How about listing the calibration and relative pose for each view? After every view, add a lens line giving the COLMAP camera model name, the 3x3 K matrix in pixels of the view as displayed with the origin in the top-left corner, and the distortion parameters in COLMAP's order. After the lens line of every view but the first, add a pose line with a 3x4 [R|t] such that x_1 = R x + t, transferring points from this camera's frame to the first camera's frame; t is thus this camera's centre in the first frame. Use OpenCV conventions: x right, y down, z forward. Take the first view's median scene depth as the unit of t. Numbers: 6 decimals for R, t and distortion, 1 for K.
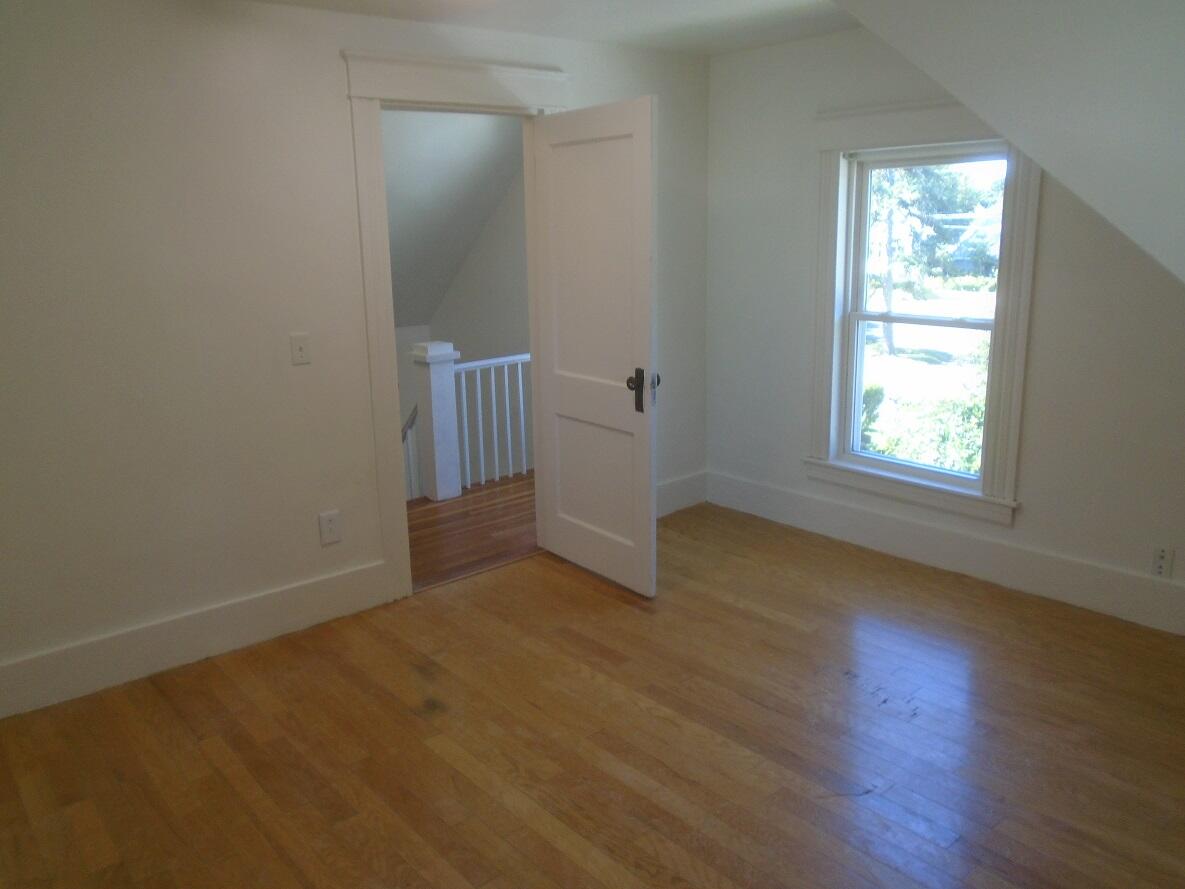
lens RADIAL K [[900.5, 0, 590.1], [0, 900.5, 442.7], [0, 0, 1]] dist [-0.006956, -0.000829]
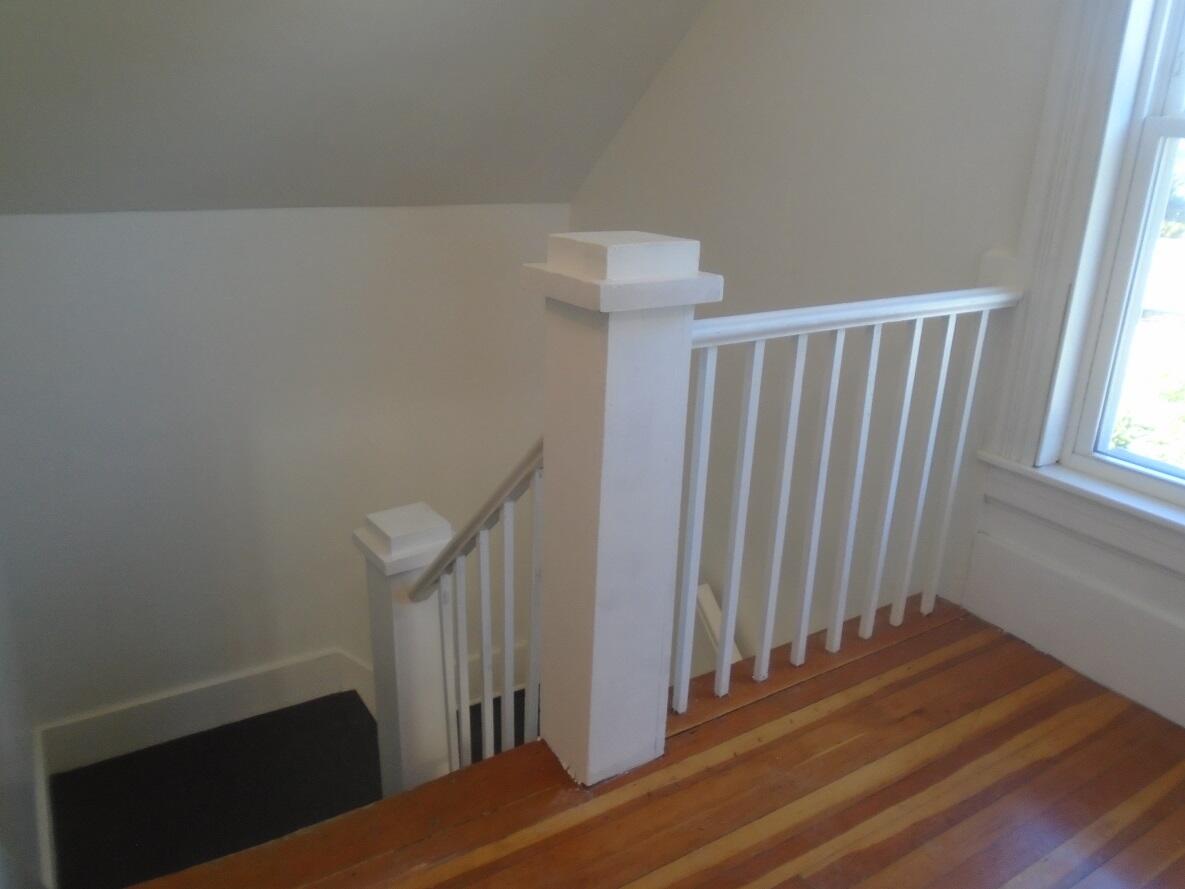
lens RADIAL K [[900.5, 0, 594.7], [0, 900.5, 444.9], [0, 0, 1]] dist [-0.006956, -0.000829]
pose [[0.991575, 0.088559, -0.094530, -0.152353], [-0.079592, 0.992314, 0.094750, -0.074259], [0.102195, -0.086428, 0.991003, 0.731368]]
